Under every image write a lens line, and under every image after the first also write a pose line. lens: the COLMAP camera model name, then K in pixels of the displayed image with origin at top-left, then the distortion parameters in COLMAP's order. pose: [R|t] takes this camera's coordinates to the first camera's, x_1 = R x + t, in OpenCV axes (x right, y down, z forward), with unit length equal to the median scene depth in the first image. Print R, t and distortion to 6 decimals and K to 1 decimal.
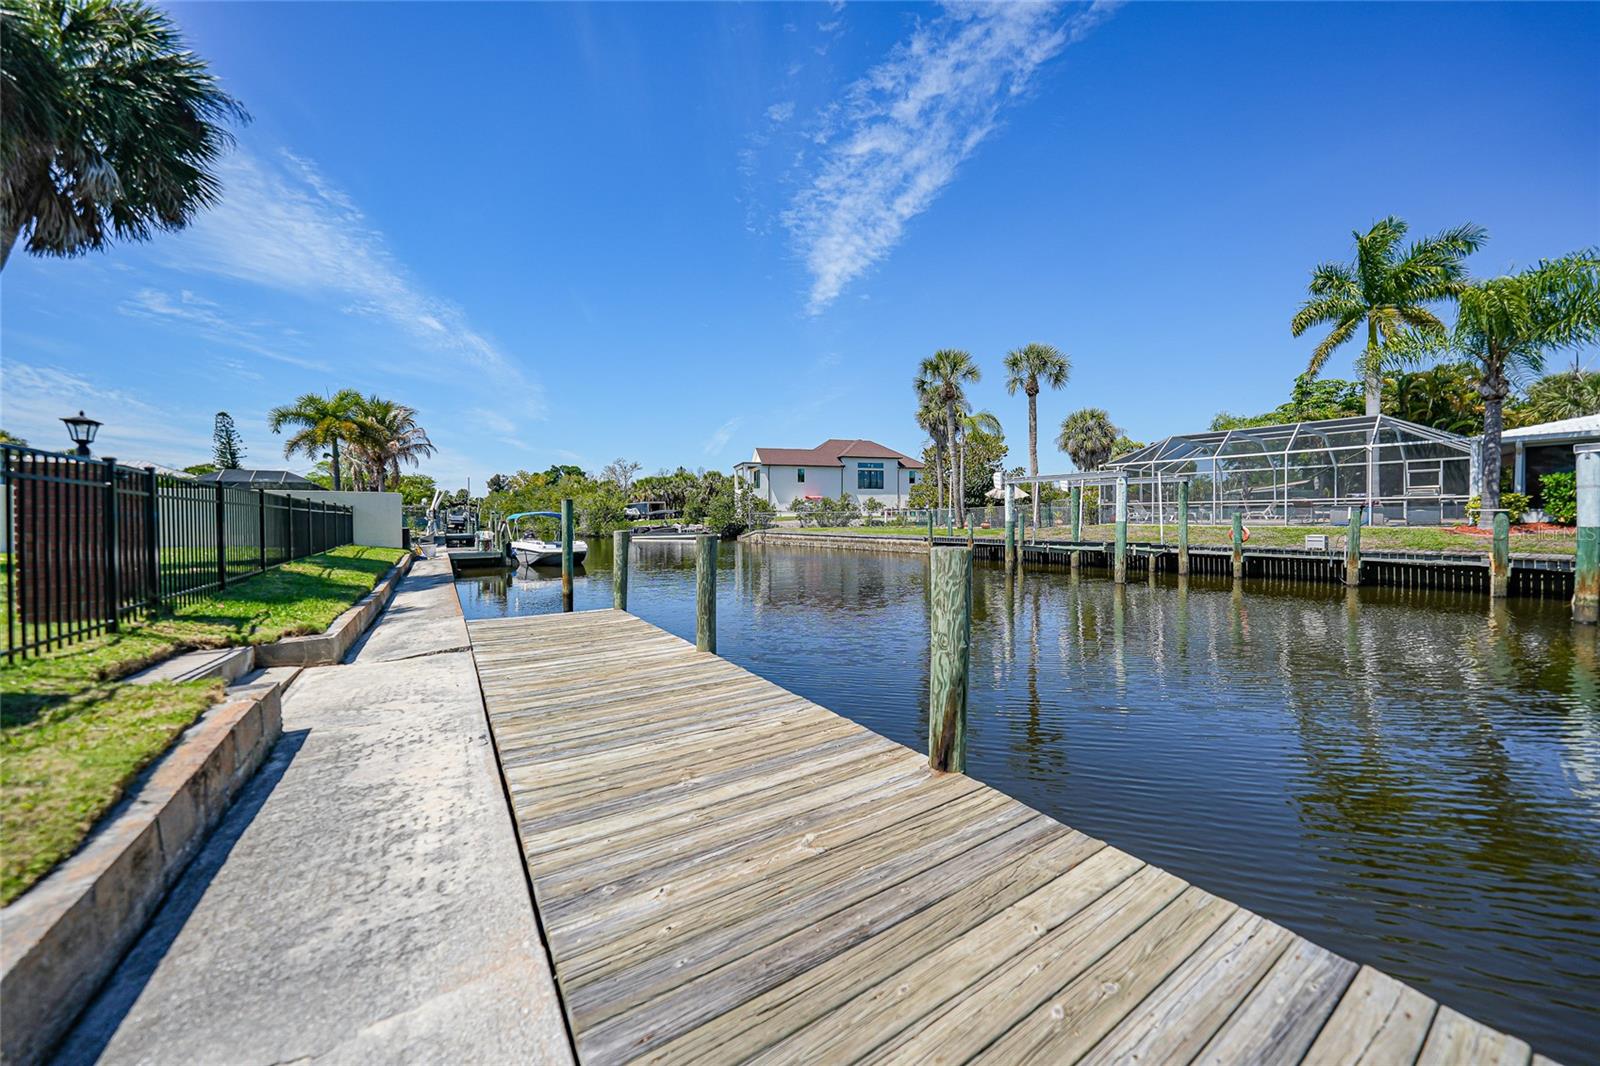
lens RADIAL K [[576.4, 0, 804.8], [0, 576.4, 530.5], [0, 0, 1]] dist [-0.023200, 0.005760]
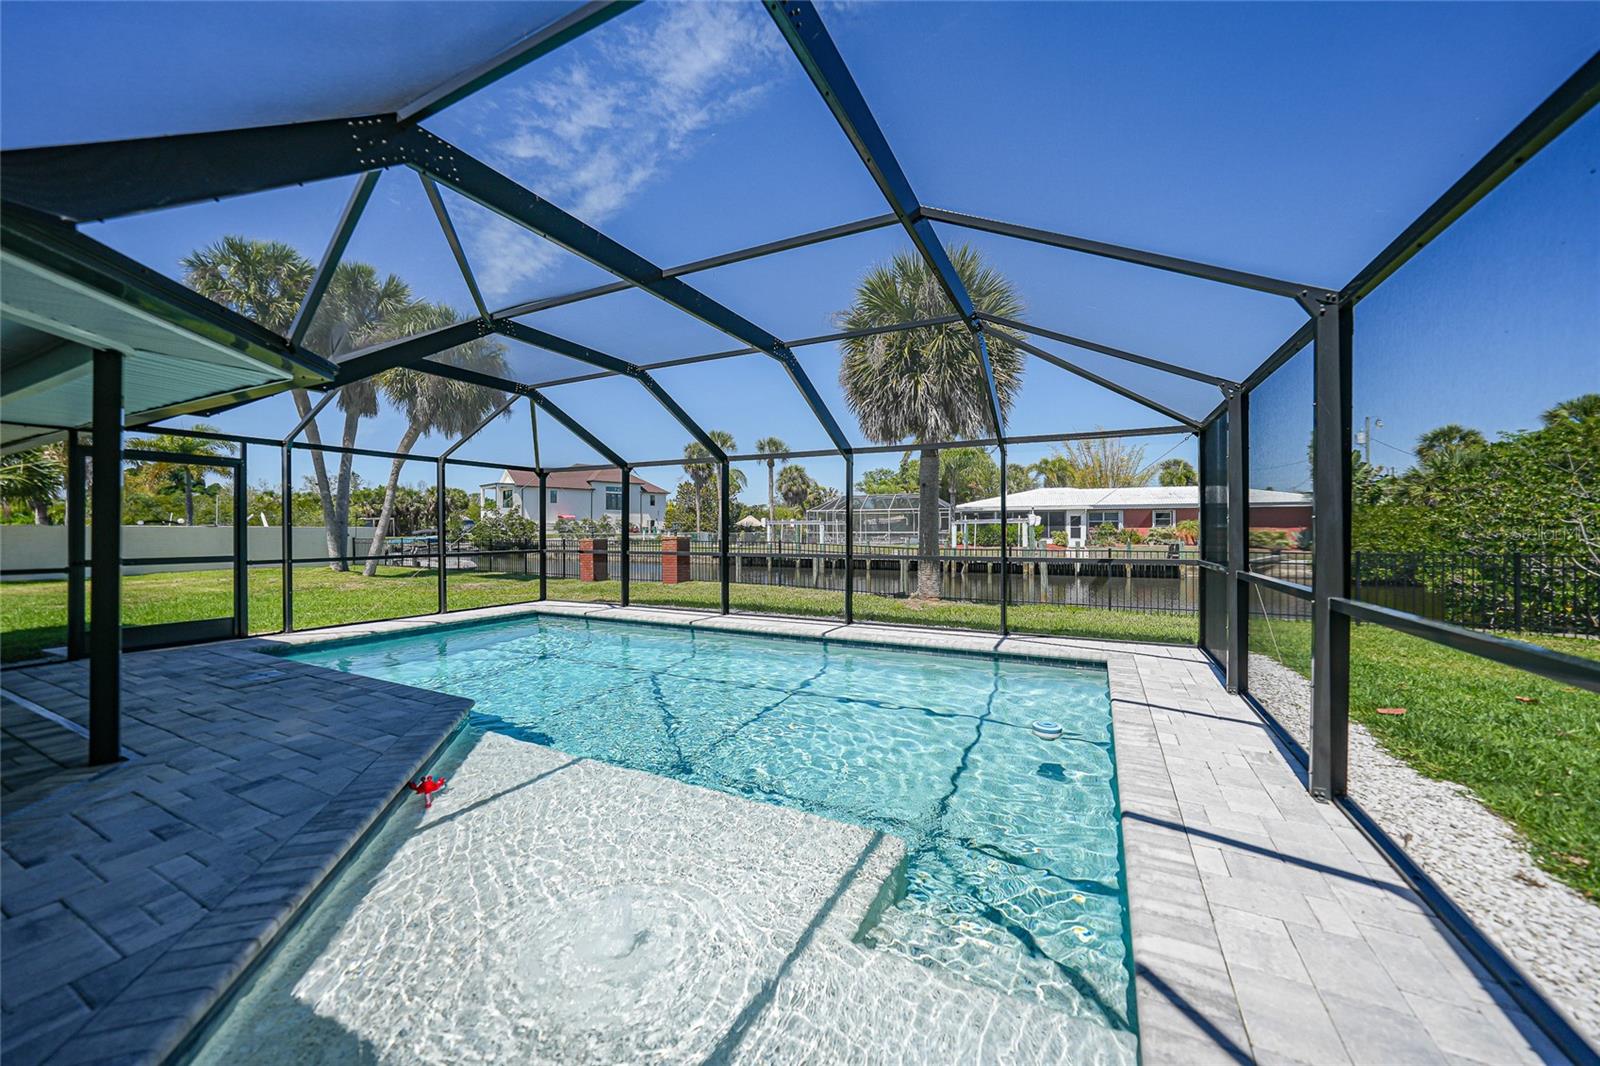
lens RADIAL K [[576.4, 0, 809.7], [0, 576.4, 548.2], [0, 0, 1]] dist [-0.023200, 0.005760]
pose [[0.867687, -0.013117, 0.496938, -0.348265], [0.008012, 0.999891, 0.012404, -0.018200], [-0.497047, -0.006781, 0.867697, -0.522864]]
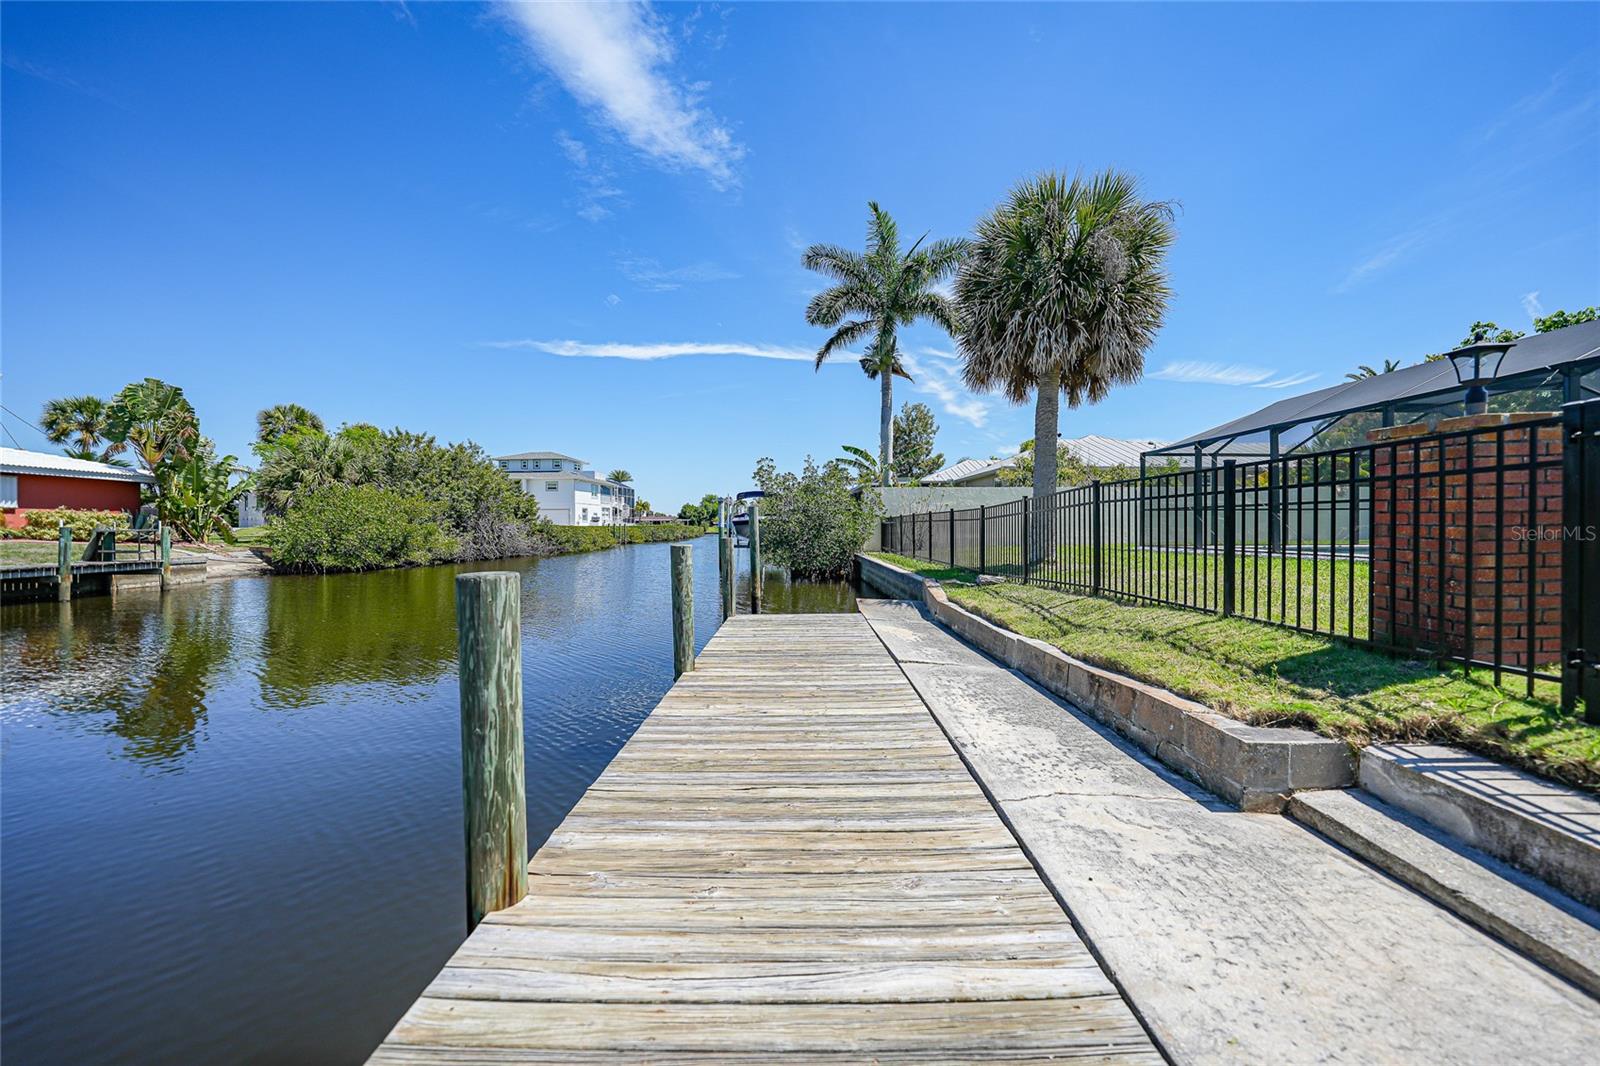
lens RADIAL K [[576.4, 0, 803.3], [0, 576.4, 534.5], [0, 0, 1]] dist [-0.023200, 0.005760]
pose [[-0.844263, 0.002994, 0.535920, -0.113058], [0.020600, 0.999427, 0.026870, -0.004700], [-0.535532, 0.033725, -0.843841, 0.258888]]
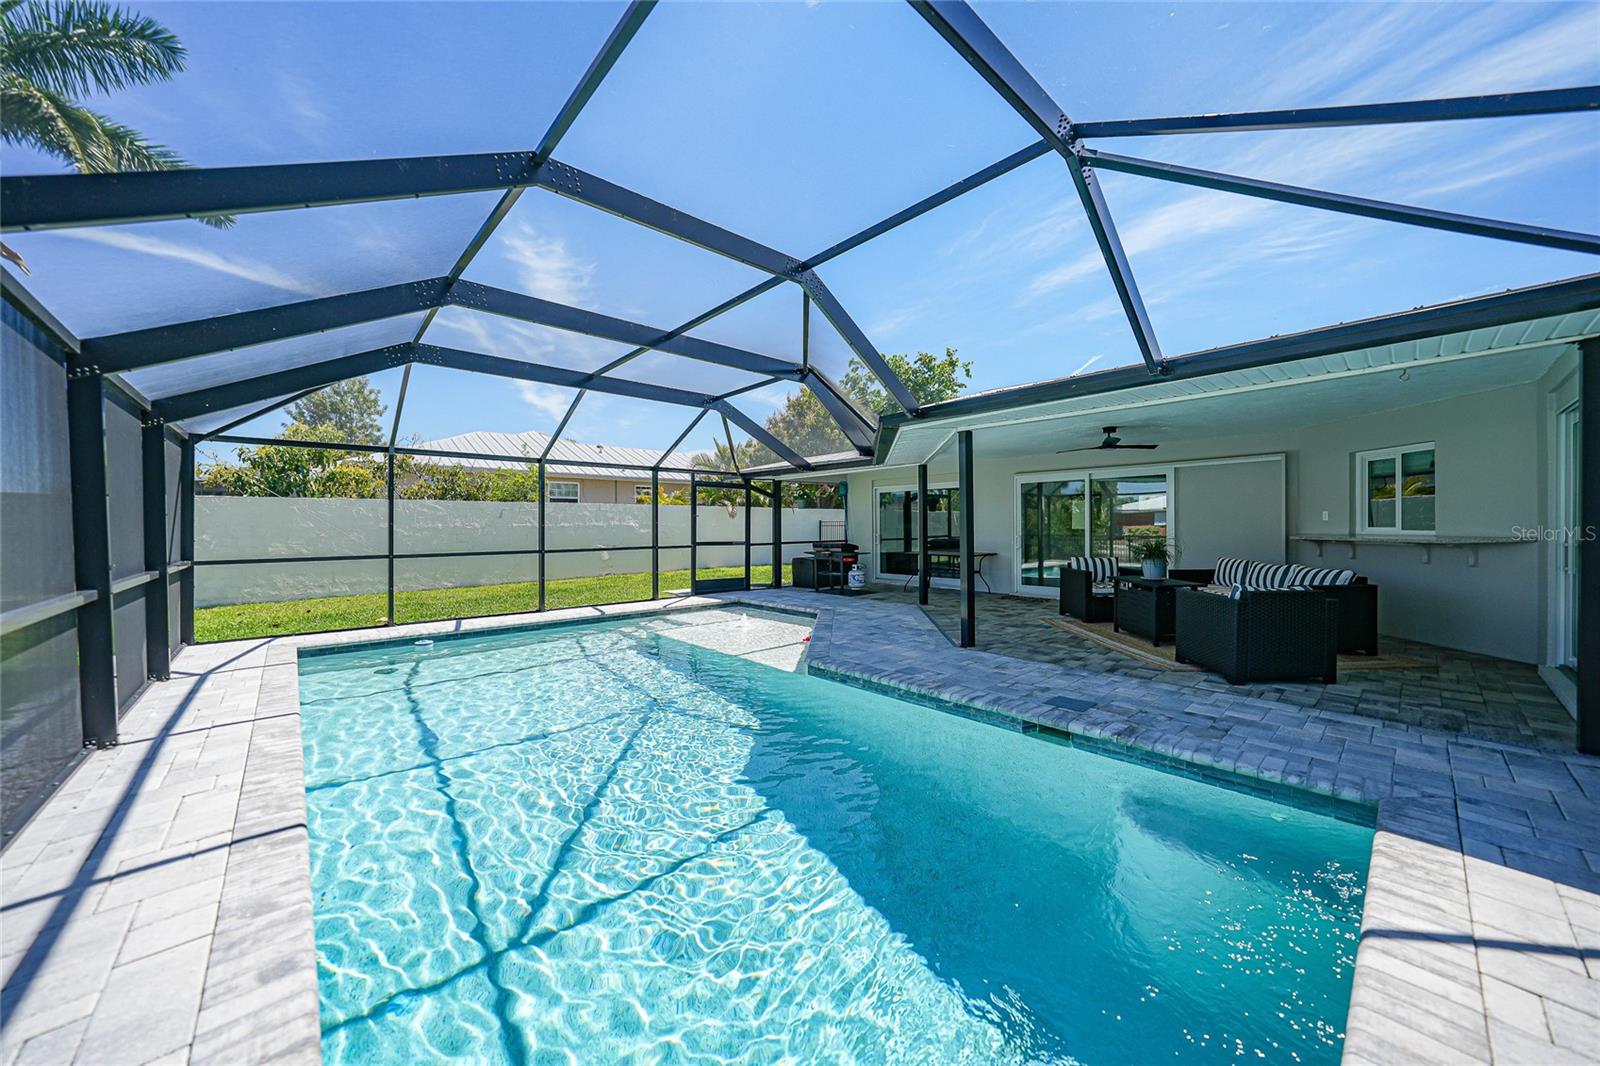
lens RADIAL K [[576.4, 0, 807.3], [0, 576.4, 529.8], [0, 0, 1]] dist [-0.023200, 0.005760]
pose [[-0.990166, 0.012931, -0.139296, -0.324069], [0.009951, 0.999707, 0.022066, -0.024171], [0.139540, 0.020463, -0.990005, -0.125643]]
